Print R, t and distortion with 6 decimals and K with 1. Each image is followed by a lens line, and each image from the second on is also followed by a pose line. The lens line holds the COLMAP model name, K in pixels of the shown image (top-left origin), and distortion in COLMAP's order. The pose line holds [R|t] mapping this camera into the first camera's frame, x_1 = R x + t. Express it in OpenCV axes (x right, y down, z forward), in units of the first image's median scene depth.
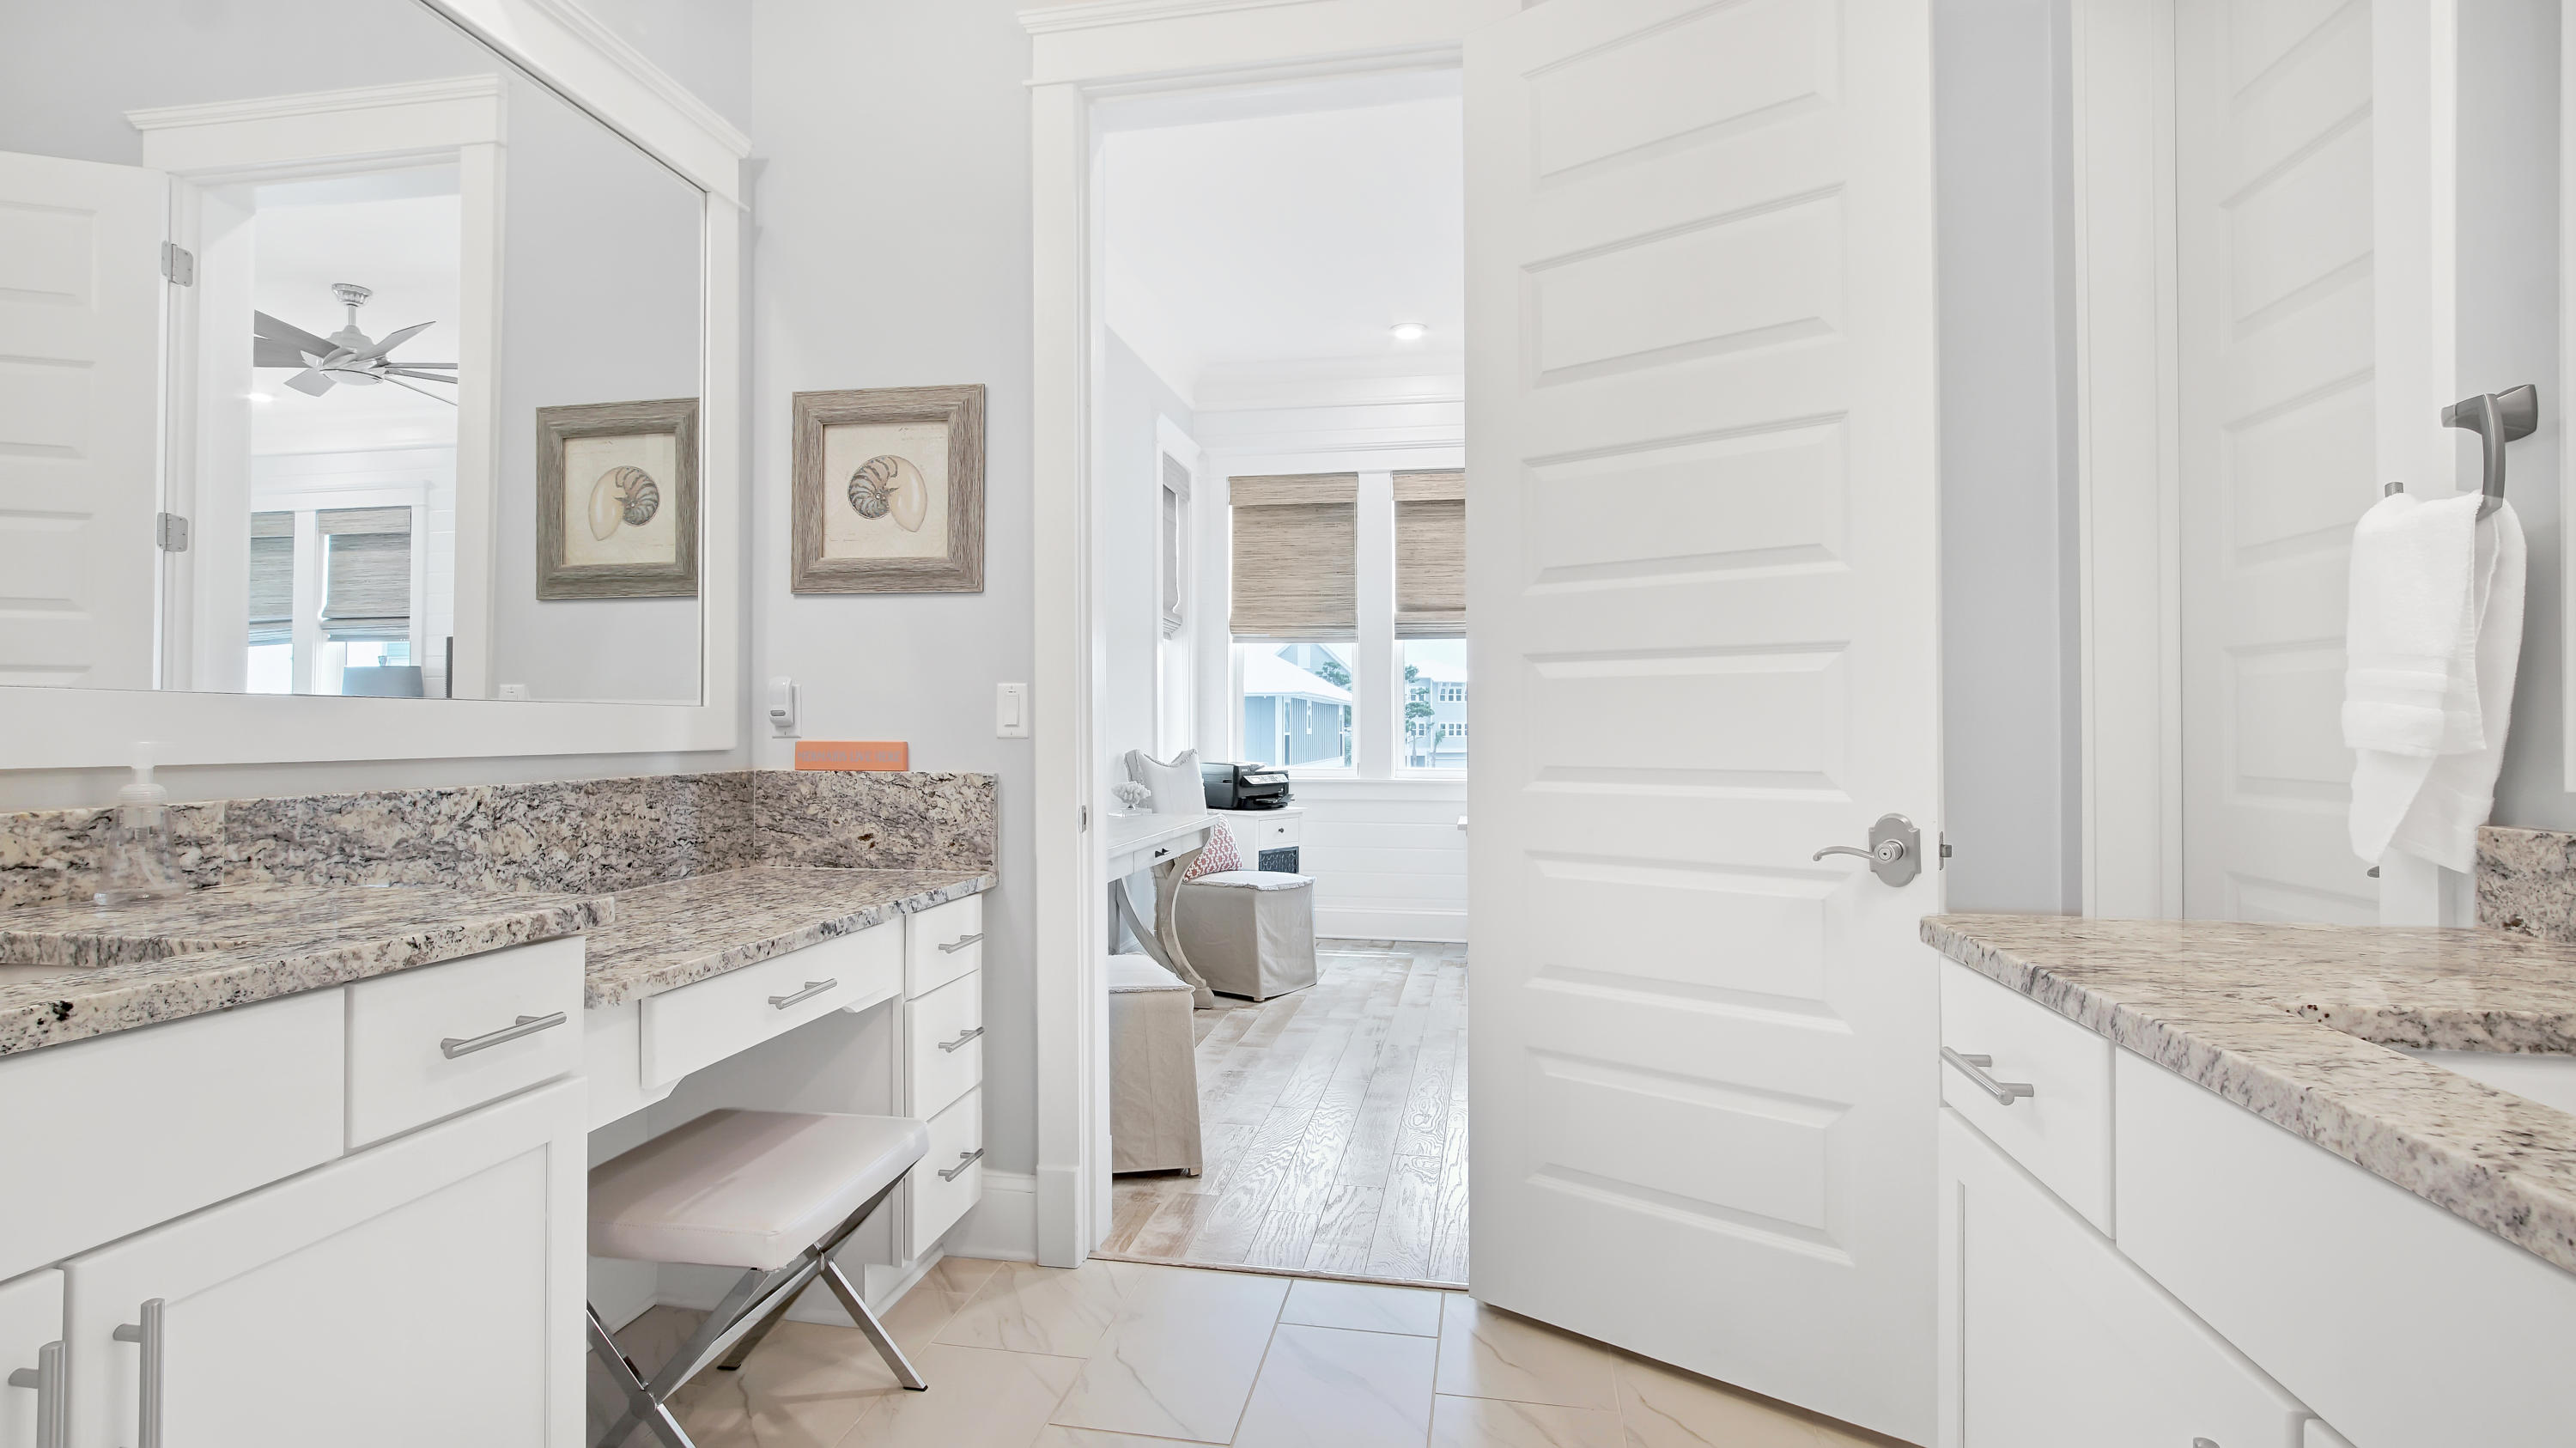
lens RADIAL K [[1203.6, 0, 1283.2], [0, 1203.6, 673.1], [0, 0, 1]] dist [-0.001706, -0.000014]
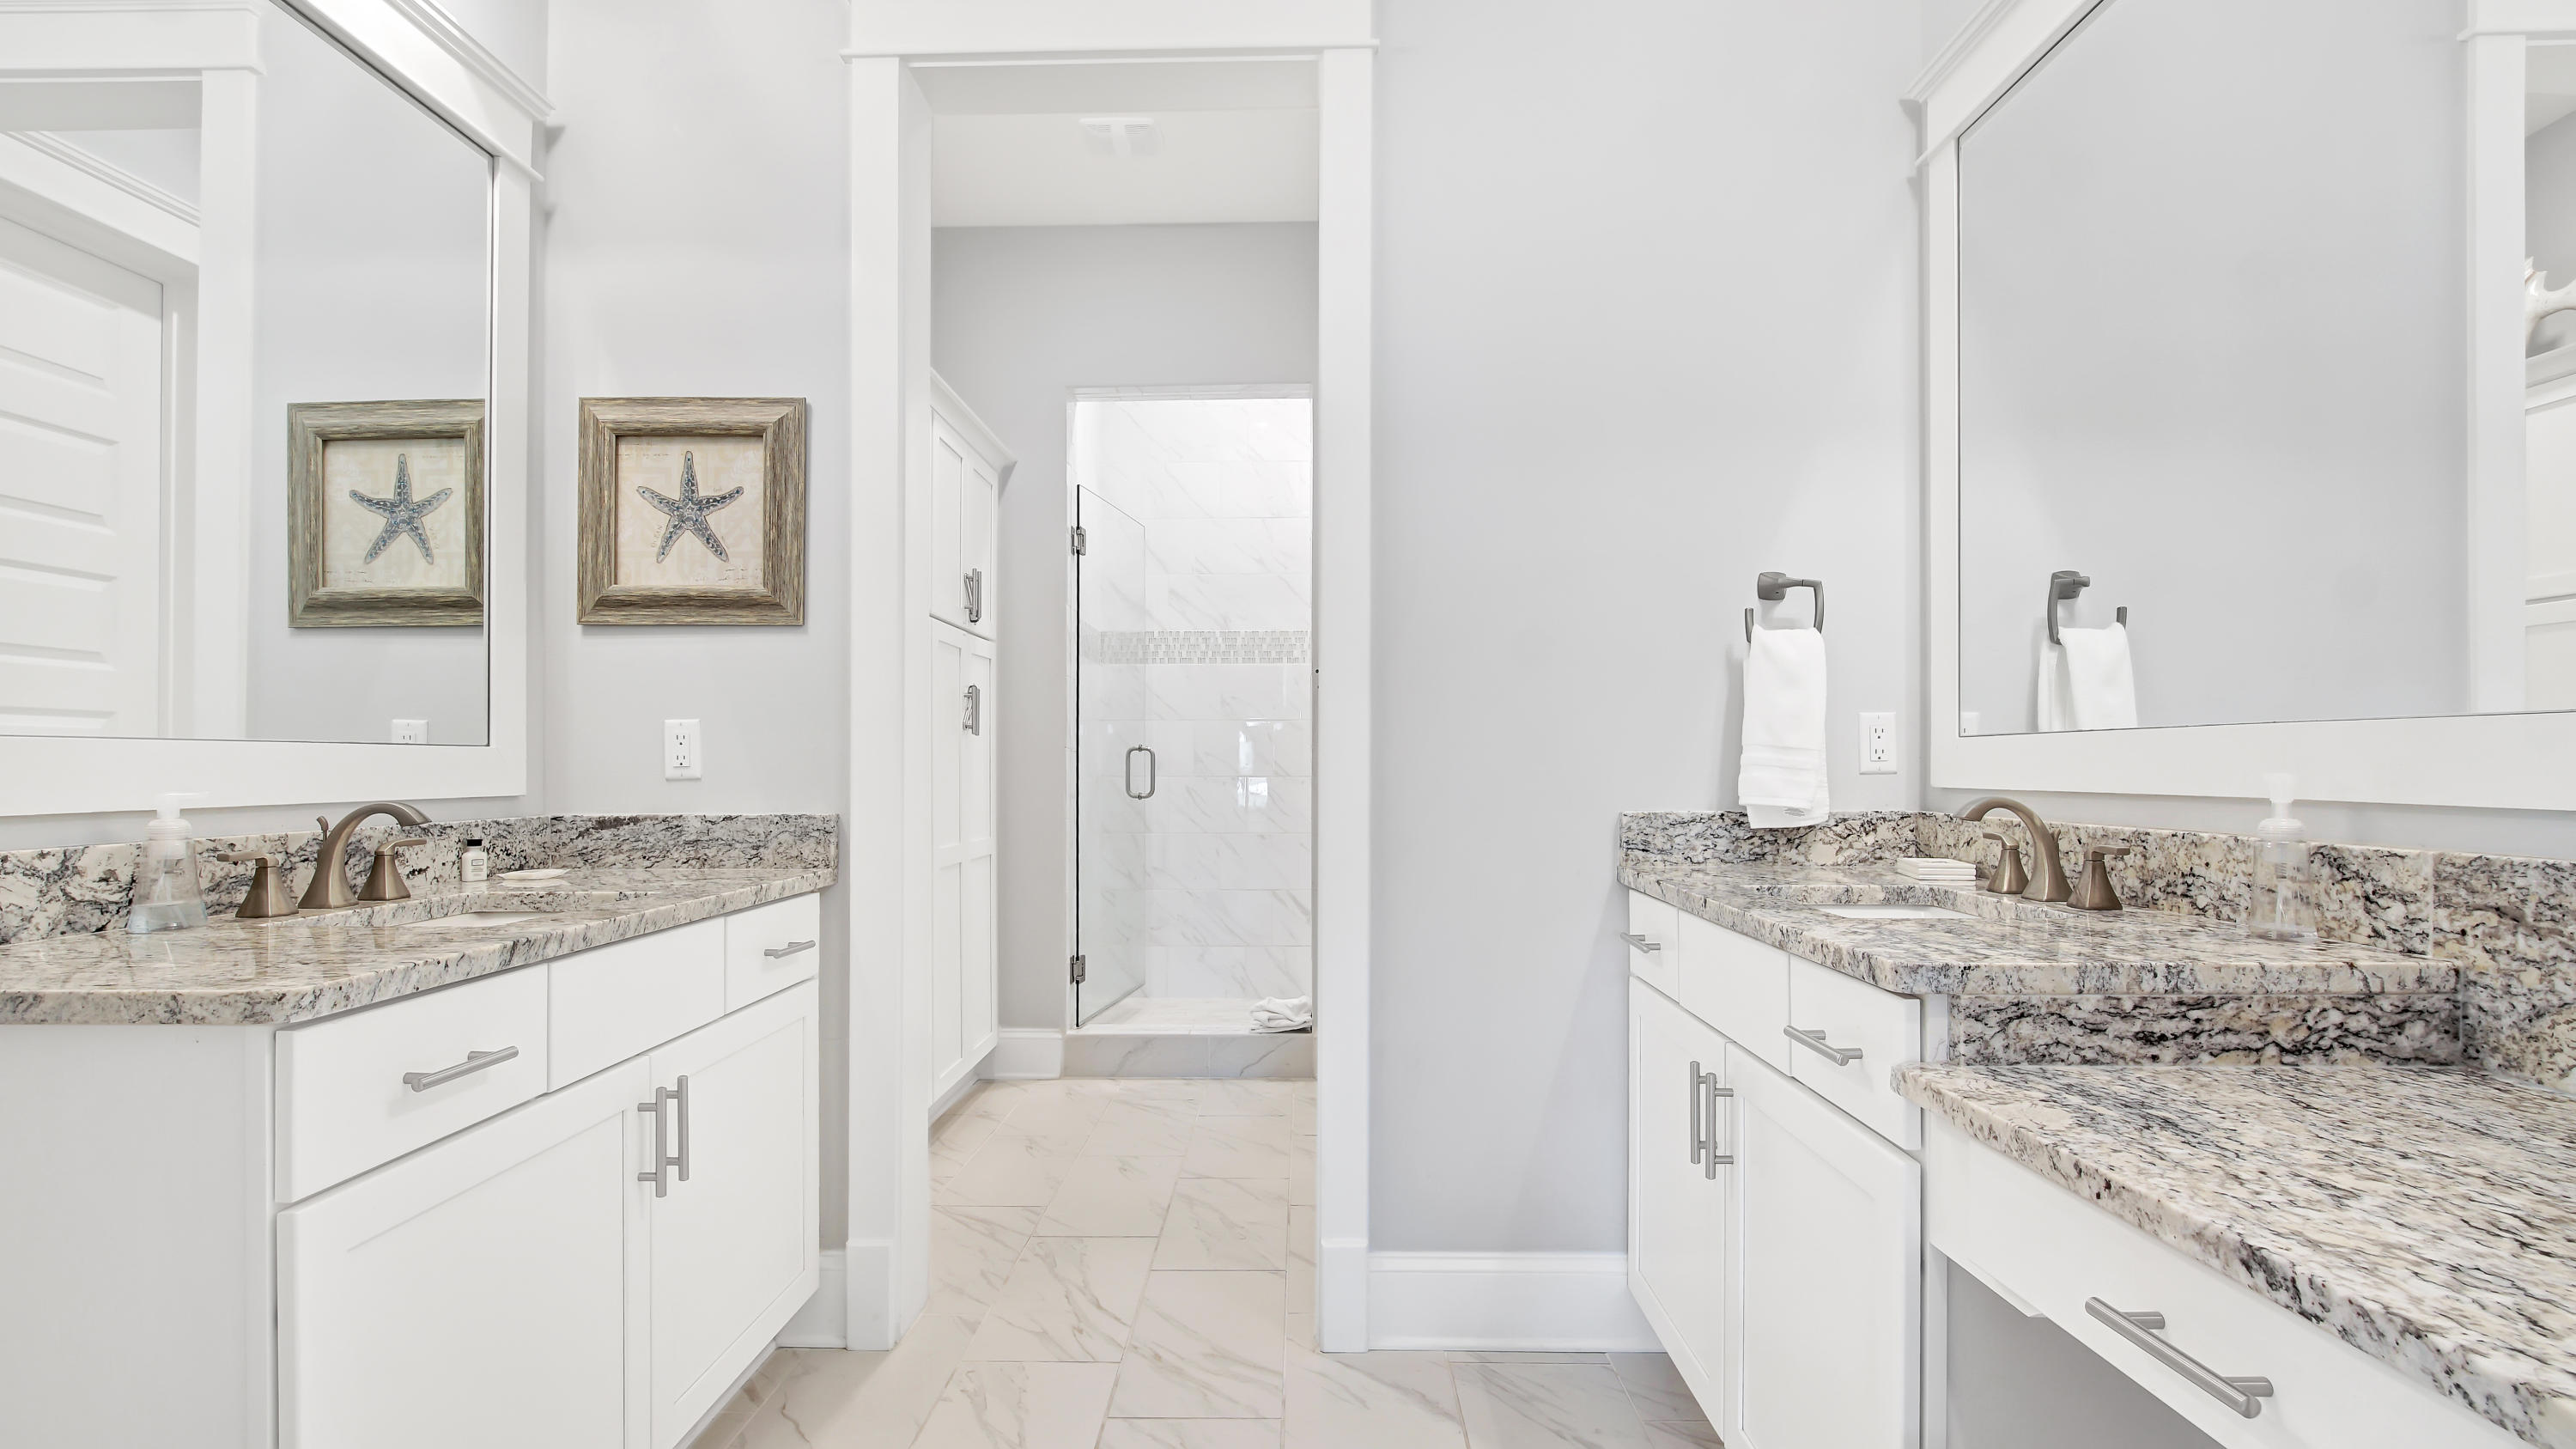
lens RADIAL K [[1210.0, 0, 1290.2], [0, 1210.0, 758.3], [0, 0, 1]] dist [-0.002072, -0.000263]
pose [[-0.986903, 0.000335, -0.161317, -0.005614], [0.008283, 0.998784, -0.048600, 0.074512], [0.161105, -0.049300, -0.985705, 1.614218]]
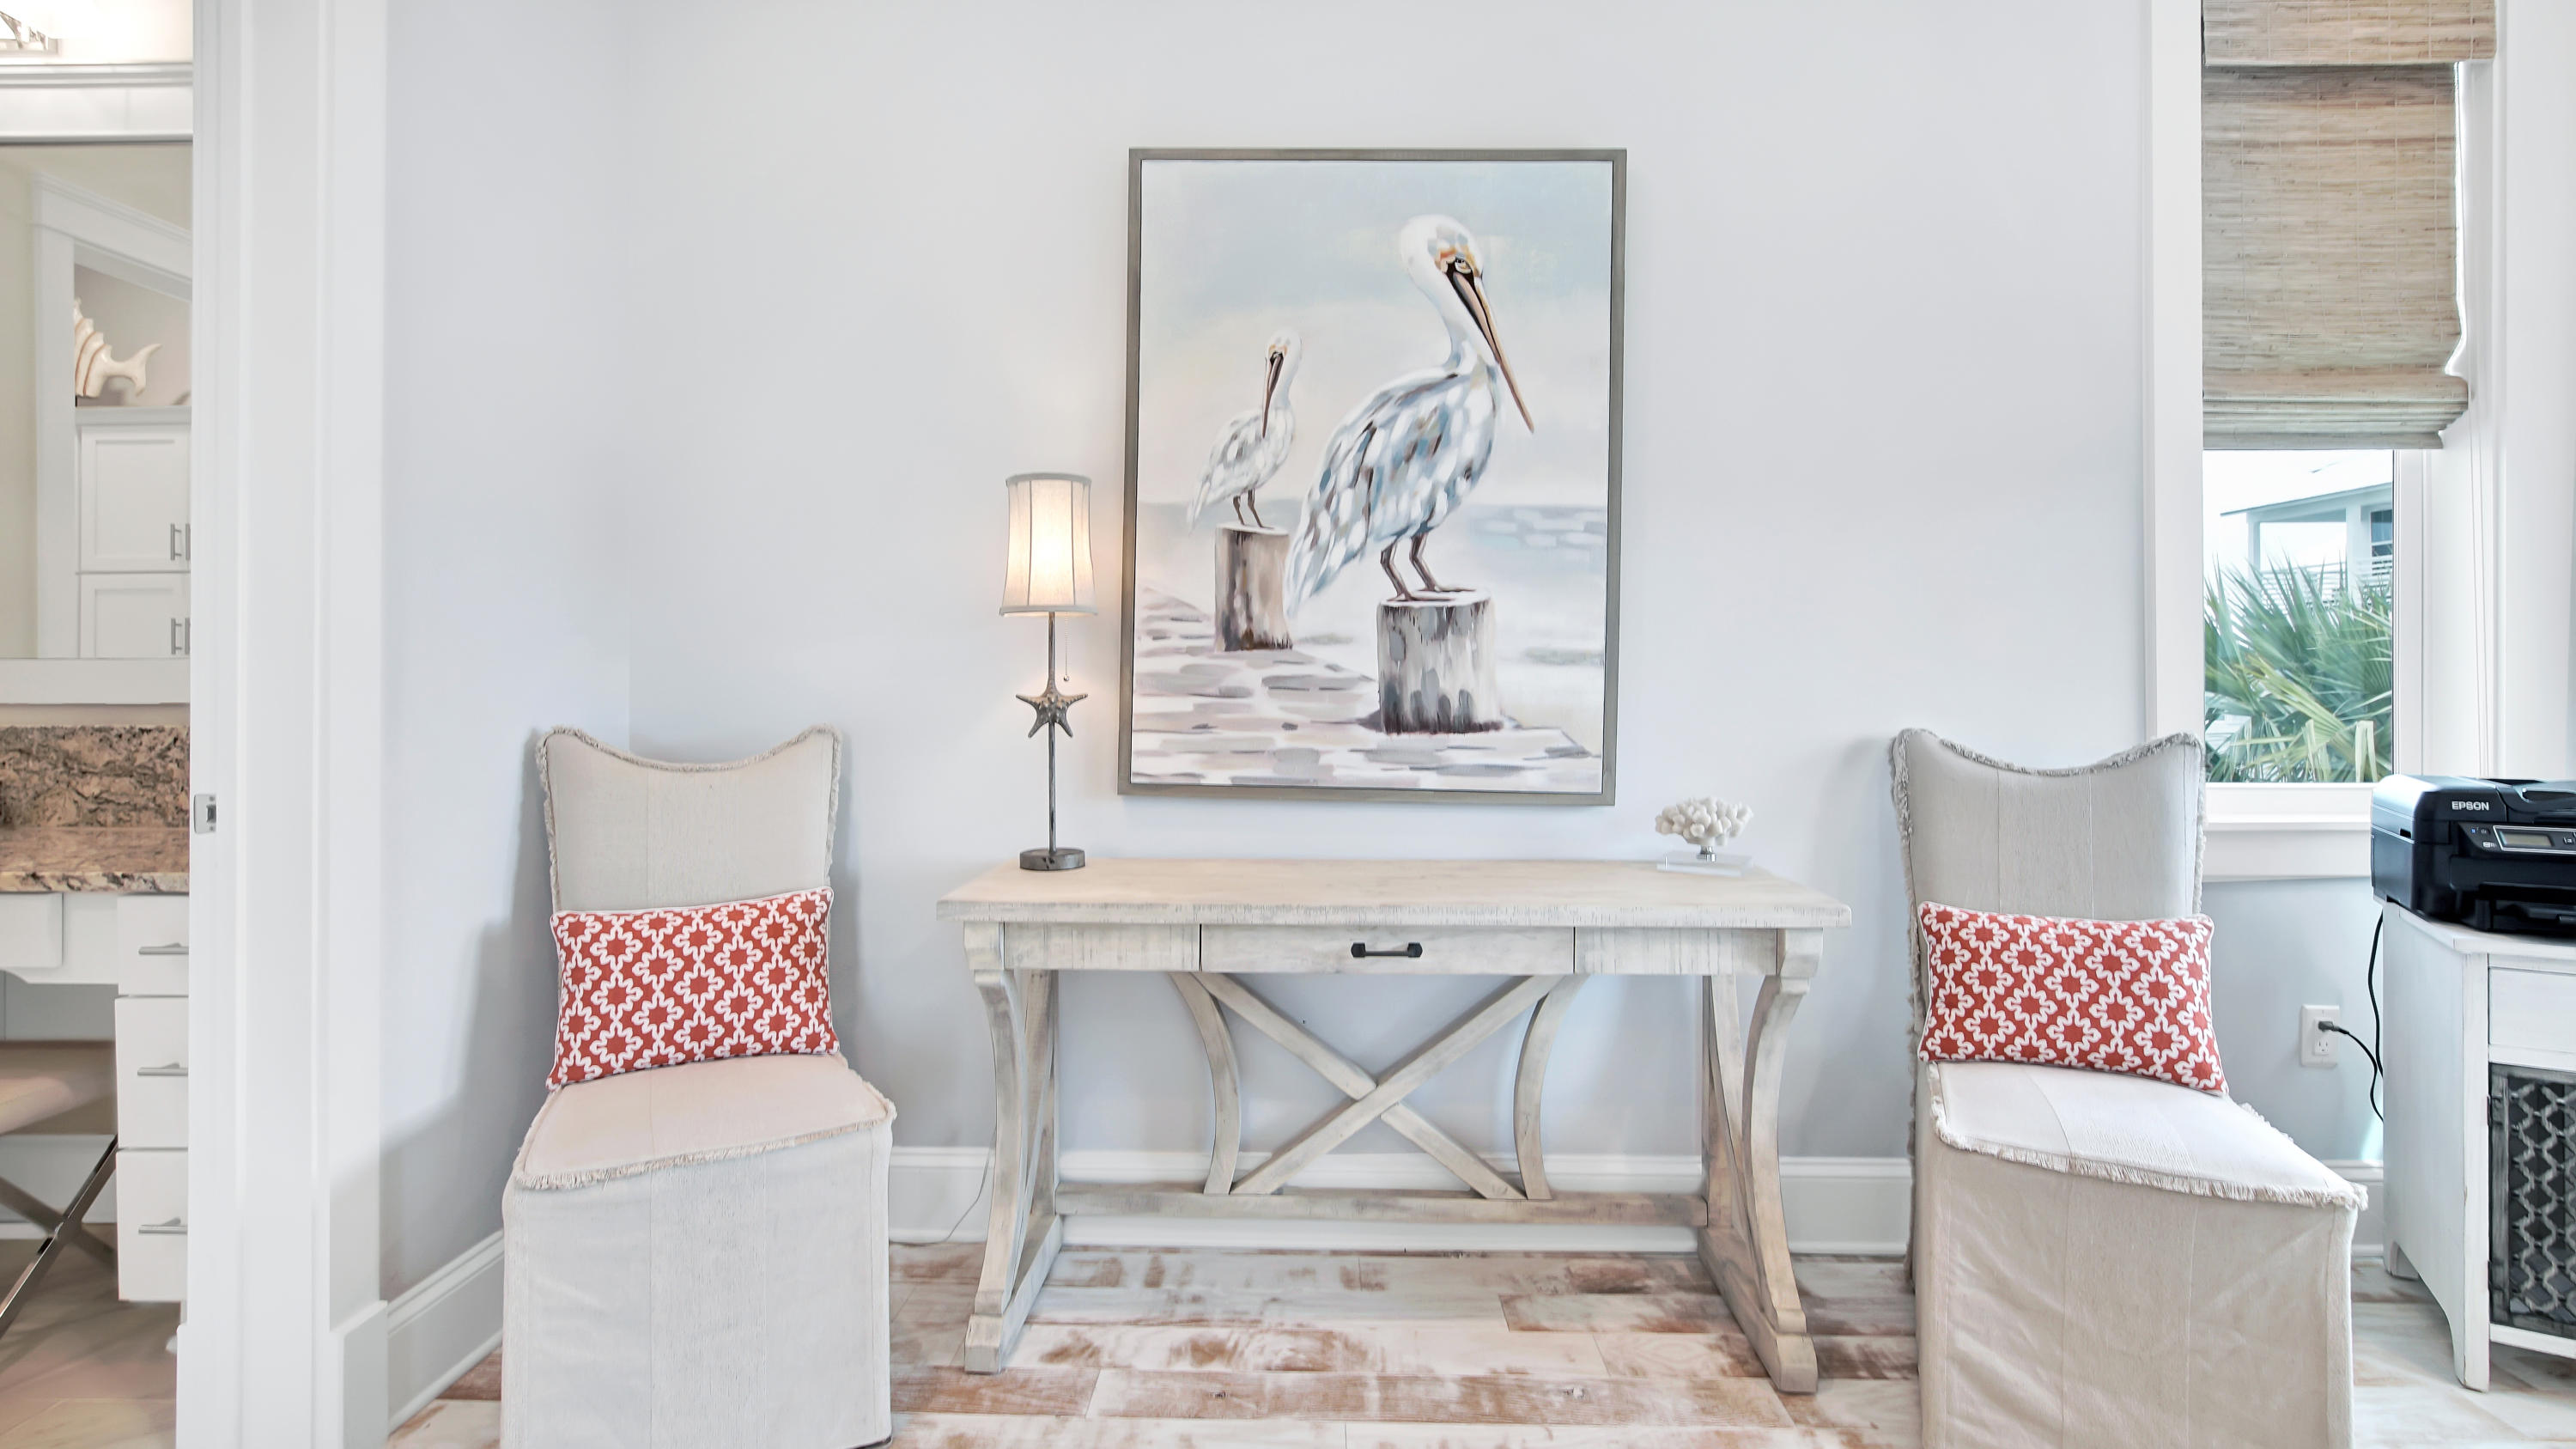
lens RADIAL K [[1189.2, 0, 1289.8], [0, 1189.2, 716.0], [0, 0, 1]] dist [-0.002307, -0.000162]
pose [[0.153785, 0.001284, -0.988104, 0.936697], [0.042239, 0.999077, 0.007872, 0.149480], [0.987201, -0.042948, 0.153589, 2.405704]]
